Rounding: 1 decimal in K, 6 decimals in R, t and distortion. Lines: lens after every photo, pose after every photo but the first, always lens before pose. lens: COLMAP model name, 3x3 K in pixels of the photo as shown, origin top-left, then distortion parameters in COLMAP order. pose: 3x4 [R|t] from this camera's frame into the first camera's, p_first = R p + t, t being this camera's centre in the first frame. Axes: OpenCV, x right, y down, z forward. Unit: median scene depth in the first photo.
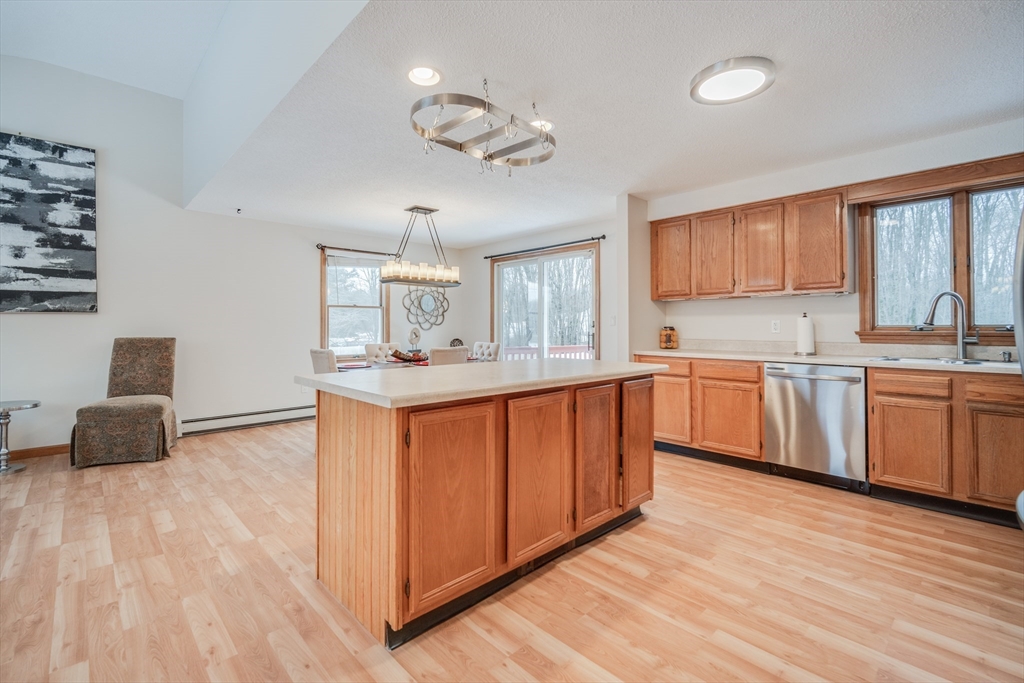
lens RADIAL K [[449.6, 0, 513.3], [0, 449.6, 315.0], [0, 0, 1]] dist [-0.000350, -0.000046]
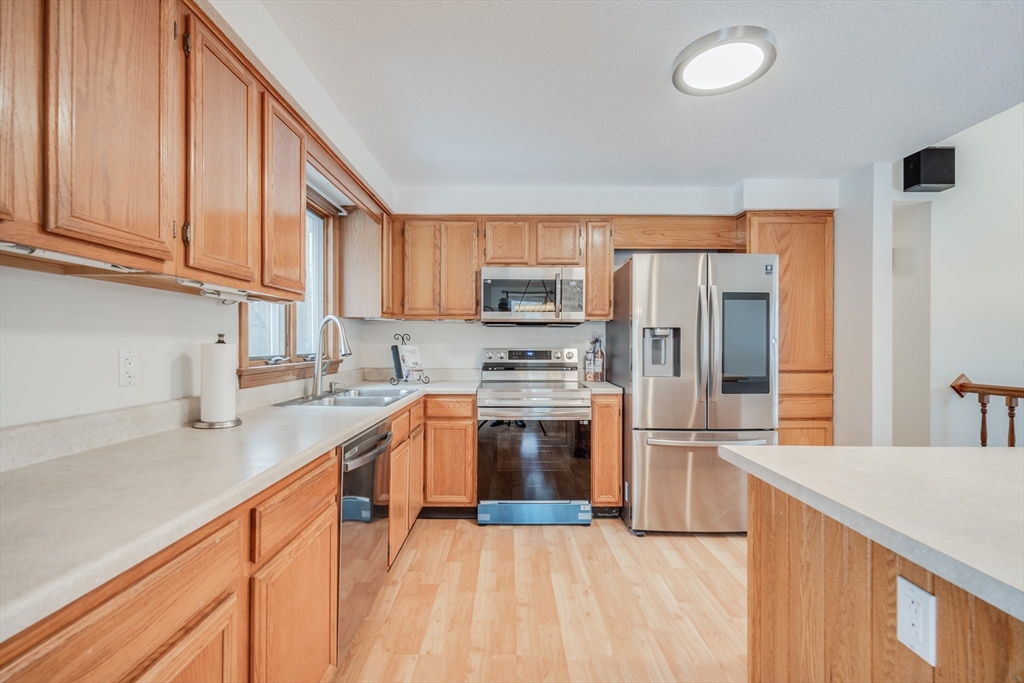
lens RADIAL K [[448.0, 0, 510.6], [0, 448.0, 347.5], [0, 0, 1]] dist [0.002209, 0.000646]
pose [[-0.720233, -0.005388, 0.693711, 0.138471], [-0.021927, 0.999647, -0.015001, 0.012226], [-0.693386, -0.026015, -0.720097, 1.292898]]
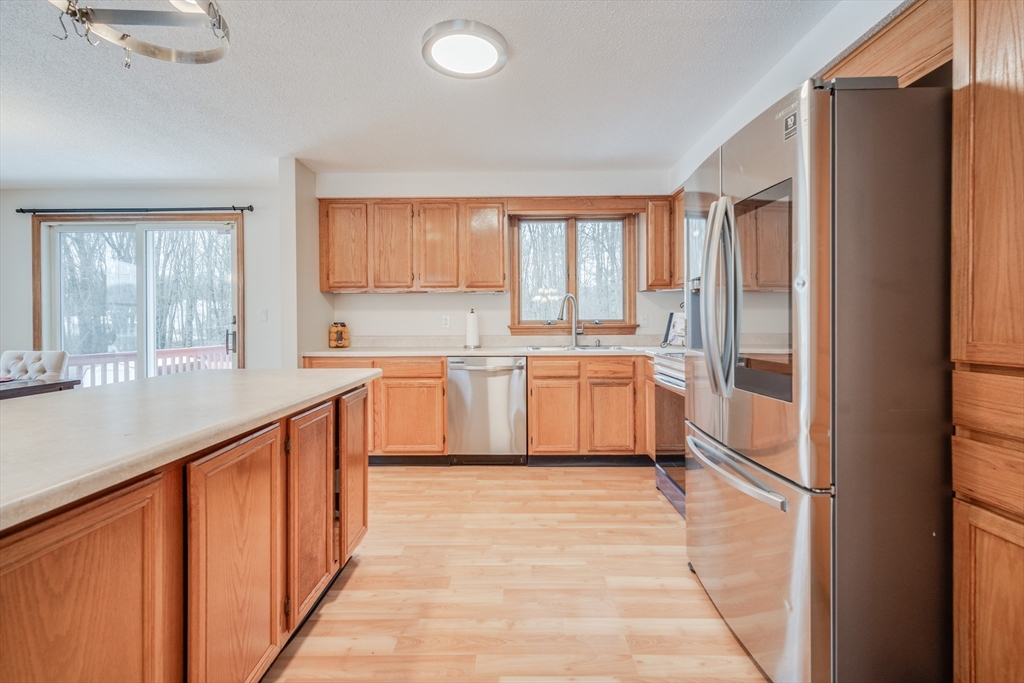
lens RADIAL K [[448.8, 0, 506.9], [0, 448.8, 321.0], [0, 0, 1]] dist [0.001625, -0.000171]
pose [[0.699460, -0.004512, 0.714658, -0.074958], [-0.012721, 0.999743, 0.018763, 0.003346], [-0.714559, -0.022215, 0.699223, 0.214488]]
